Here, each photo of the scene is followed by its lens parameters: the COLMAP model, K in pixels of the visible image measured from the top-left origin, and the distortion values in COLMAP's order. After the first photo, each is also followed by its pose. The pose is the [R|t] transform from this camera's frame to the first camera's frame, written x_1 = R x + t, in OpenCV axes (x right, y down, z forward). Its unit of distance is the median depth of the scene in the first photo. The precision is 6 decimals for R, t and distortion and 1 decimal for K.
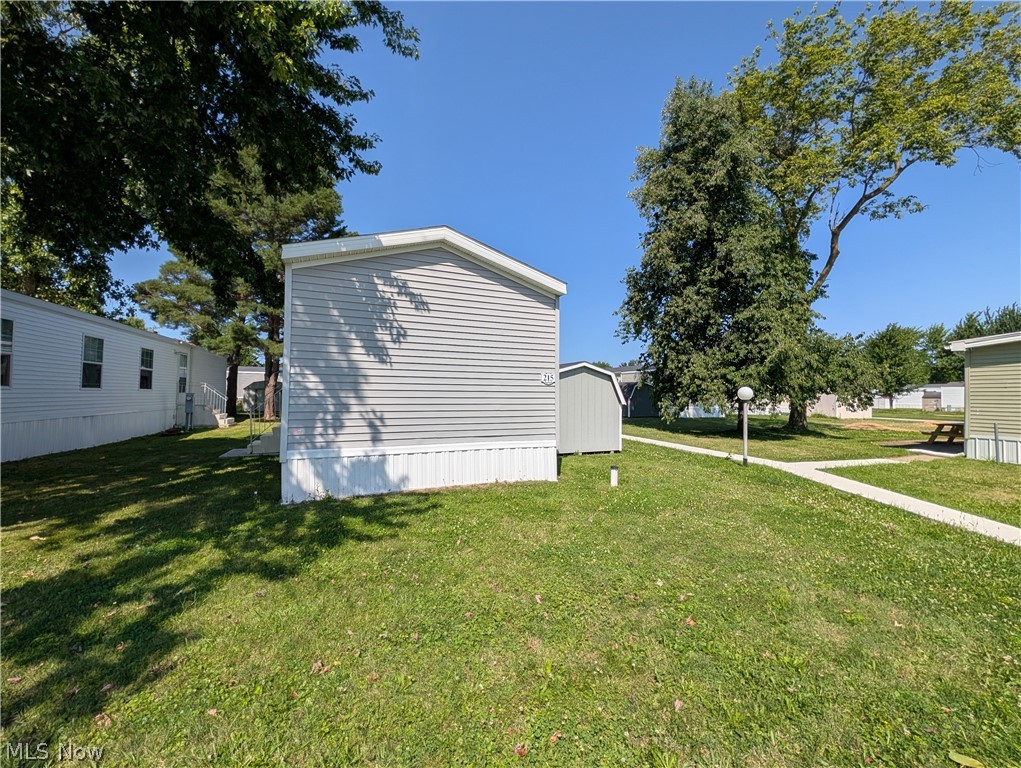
lens RADIAL K [[392.7, 0, 511.7], [0, 392.7, 383.4], [0, 0, 1]] dist [0.001174, 0.000083]
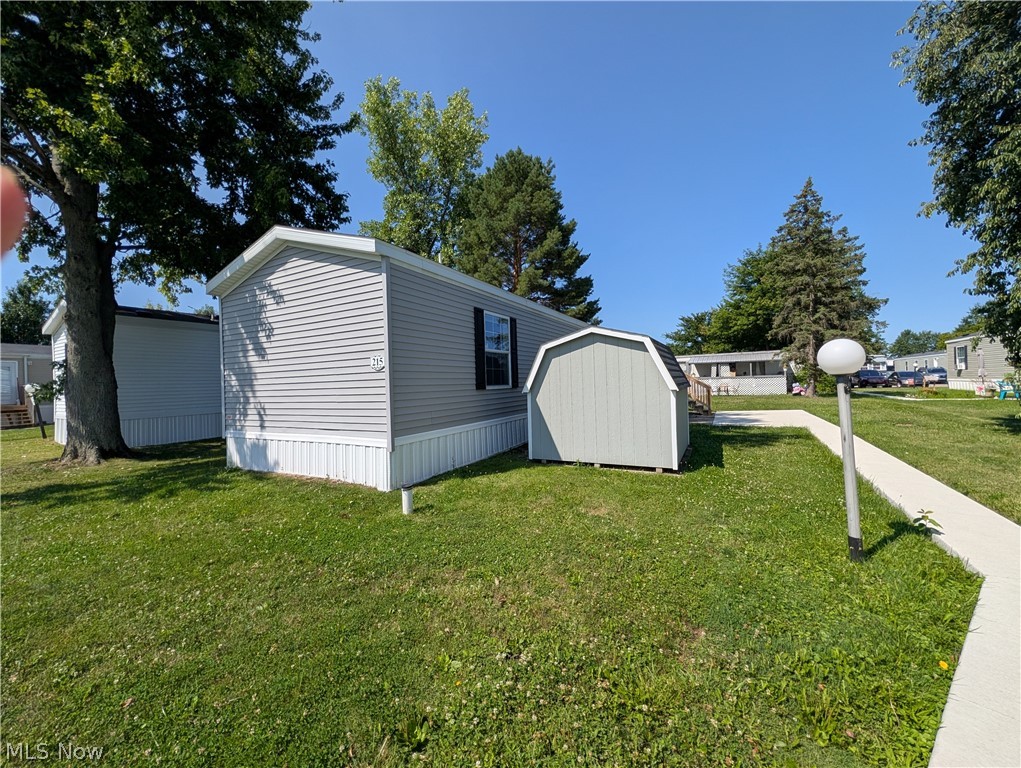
lens RADIAL K [[392.7, 0, 511.7], [0, 392.7, 383.4], [0, 0, 1]] dist [0.001174, 0.000083]
pose [[0.637383, -0.029898, -0.769967, 1.045559], [0.057571, 0.998302, 0.008894, 0.045799], [0.768393, -0.049996, 0.638022, 0.819439]]
